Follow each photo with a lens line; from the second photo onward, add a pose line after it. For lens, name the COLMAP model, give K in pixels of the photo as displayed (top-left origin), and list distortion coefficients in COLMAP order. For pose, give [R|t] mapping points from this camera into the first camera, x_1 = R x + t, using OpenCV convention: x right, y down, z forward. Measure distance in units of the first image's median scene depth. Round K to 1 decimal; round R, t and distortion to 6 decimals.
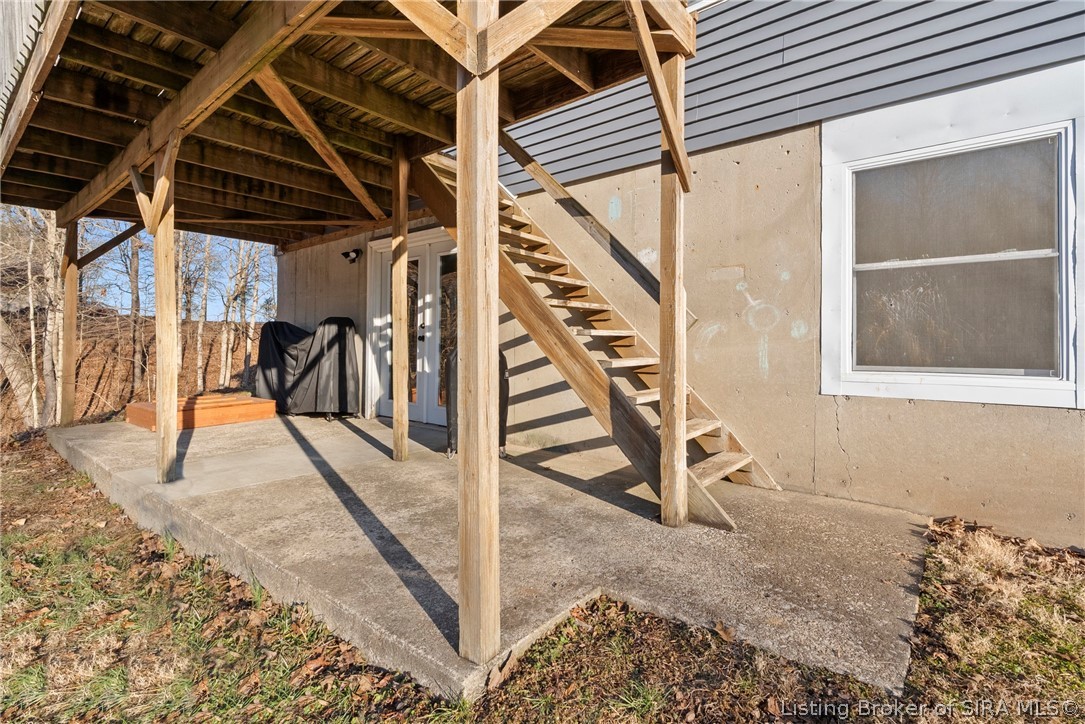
lens RADIAL K [[501.3, 0, 539.1], [0, 501.3, 342.5], [0, 0, 1]] dist [-0.003437, 0.001342]
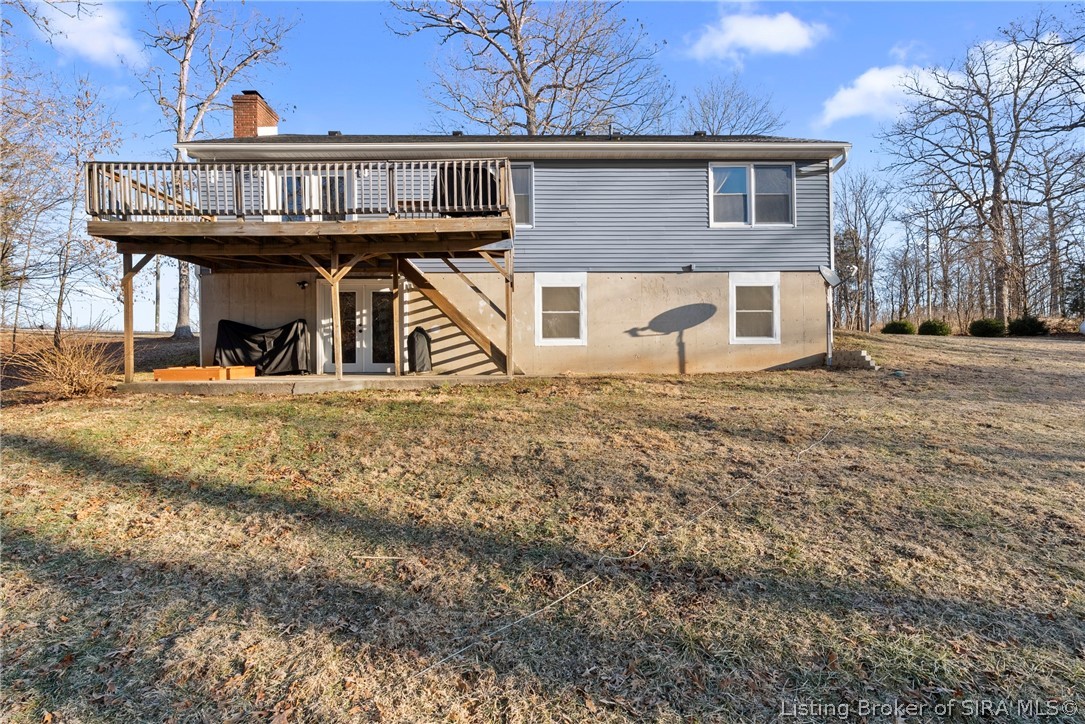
lens RADIAL K [[501.3, 0, 542.7], [0, 501.3, 358.0], [0, 0, 1]] dist [-0.003437, 0.001342]
pose [[0.766563, -0.013286, 0.642031, -0.982972], [0.007170, 0.999901, 0.012131, 0.082791], [-0.642129, -0.004696, 0.766582, -1.041985]]
